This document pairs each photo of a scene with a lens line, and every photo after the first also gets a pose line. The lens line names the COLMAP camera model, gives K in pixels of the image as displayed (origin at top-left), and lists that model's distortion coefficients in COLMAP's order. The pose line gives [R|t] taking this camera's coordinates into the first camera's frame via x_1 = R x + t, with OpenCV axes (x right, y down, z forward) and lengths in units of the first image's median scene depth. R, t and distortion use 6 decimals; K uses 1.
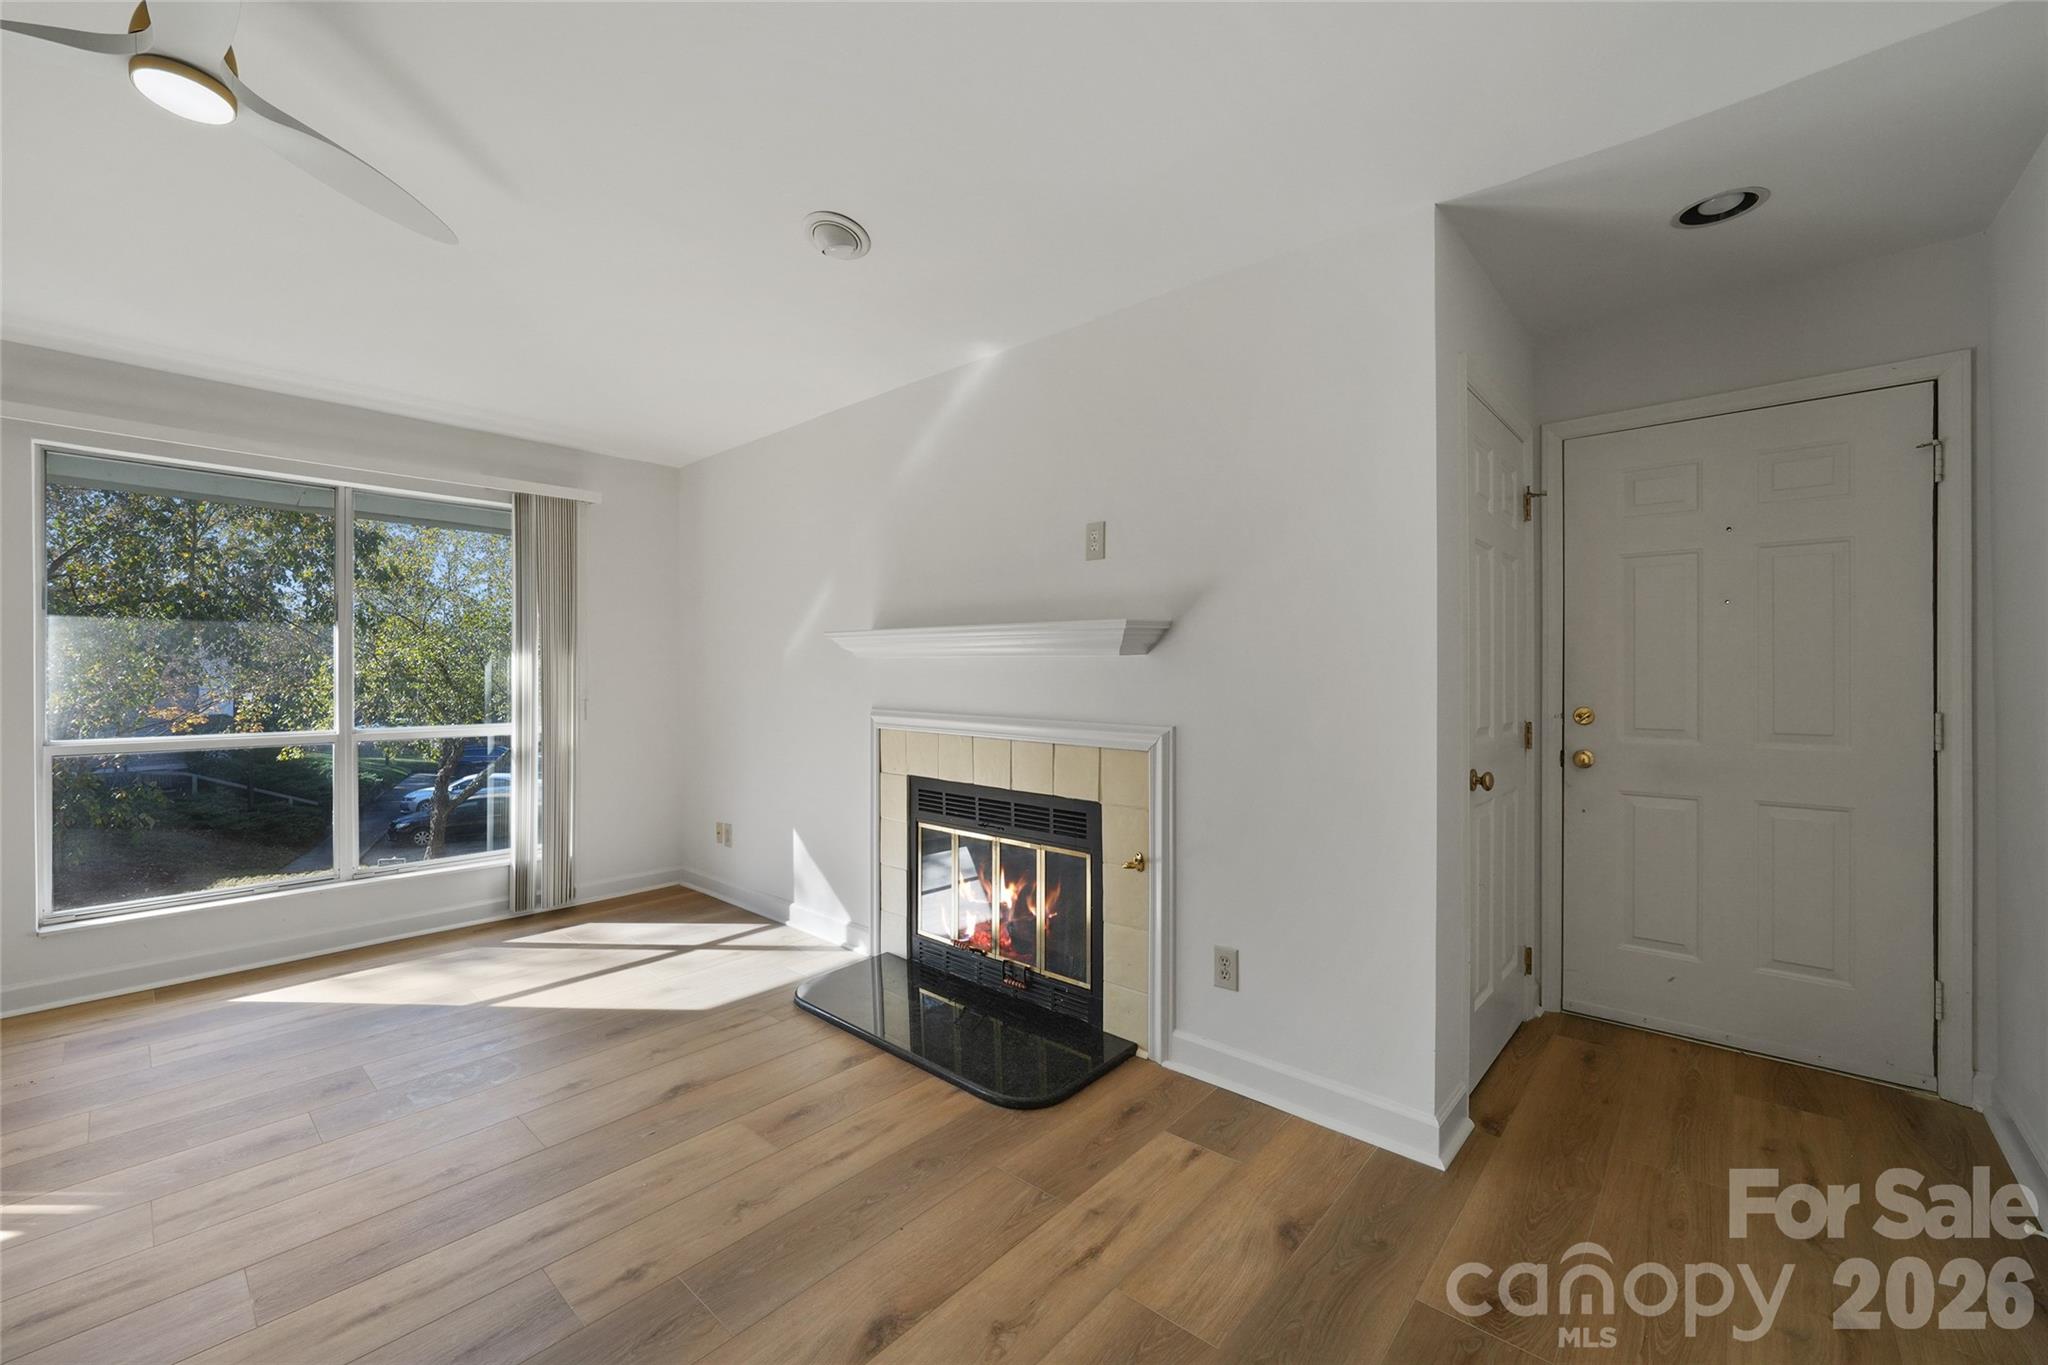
lens RADIAL K [[839.0, 0, 1010.2], [0, 839.0, 679.4], [0, 0, 1]] dist [-0.008712, 0.002574]
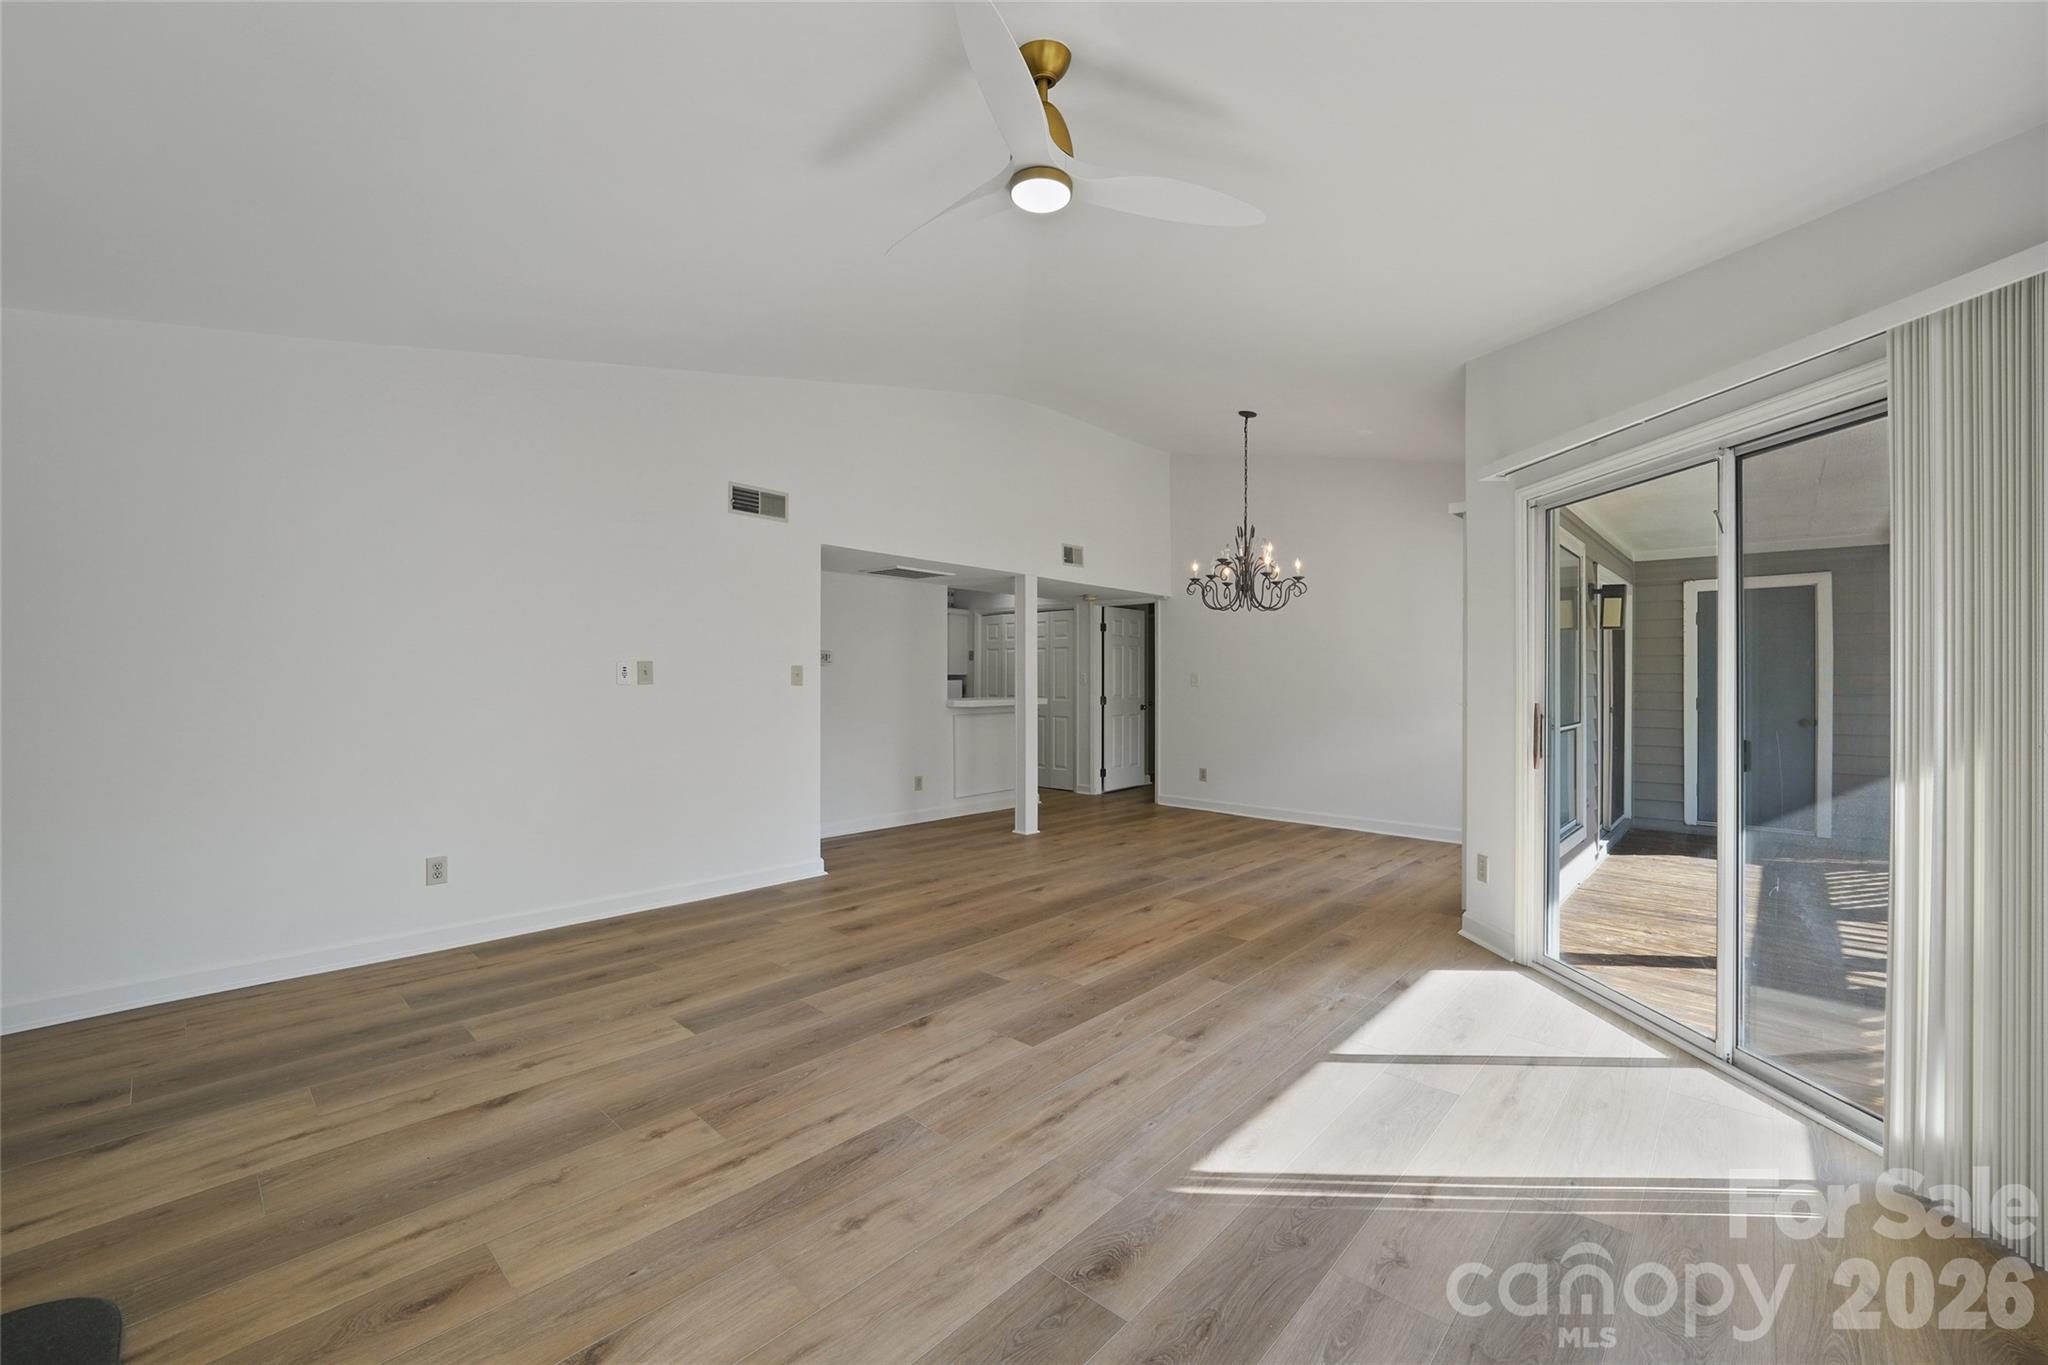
lens RADIAL K [[839.0, 0, 1025.4], [0, 839.0, 675.0], [0, 0, 1]] dist [-0.008712, 0.002574]
pose [[-0.999909, -0.007249, 0.011382, -0.664274], [-0.007247, 0.999974, 0.000221, -0.015044], [-0.011383, 0.000138, -0.999935, 1.474335]]
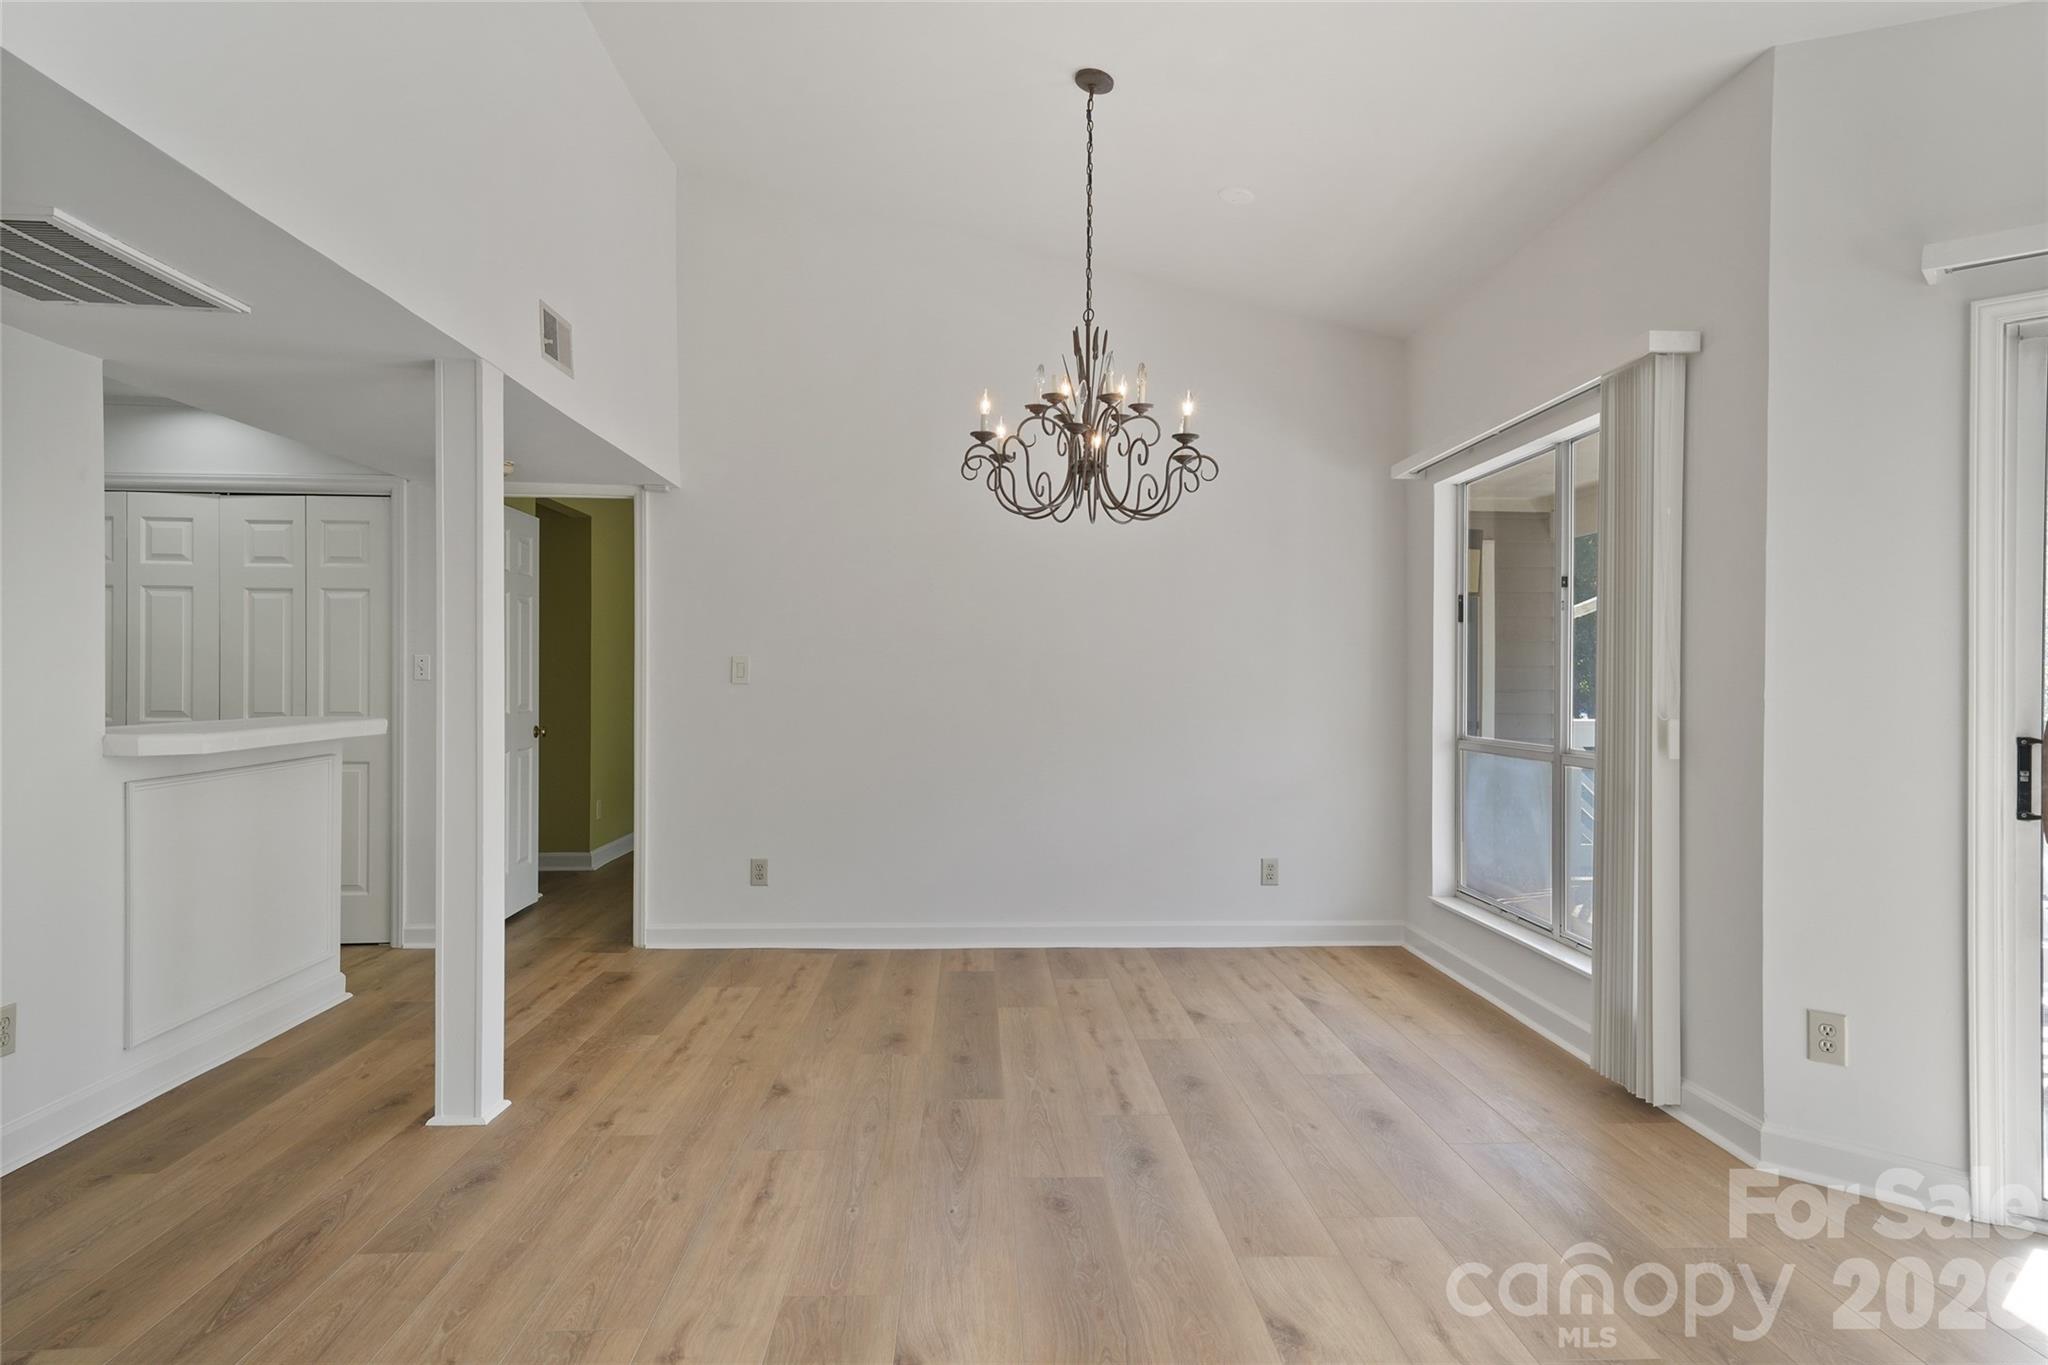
lens RADIAL K [[1202.1, 0, 1048.8], [0, 1202.1, 668.9], [0, 0, 1]] dist [0.030704, -0.000375]
pose [[-0.702722, -0.010541, -0.711387, -0.180634], [-0.009920, 0.999938, -0.005017, 0.000870], [0.711396, 0.003532, -0.702783, 0.276401]]
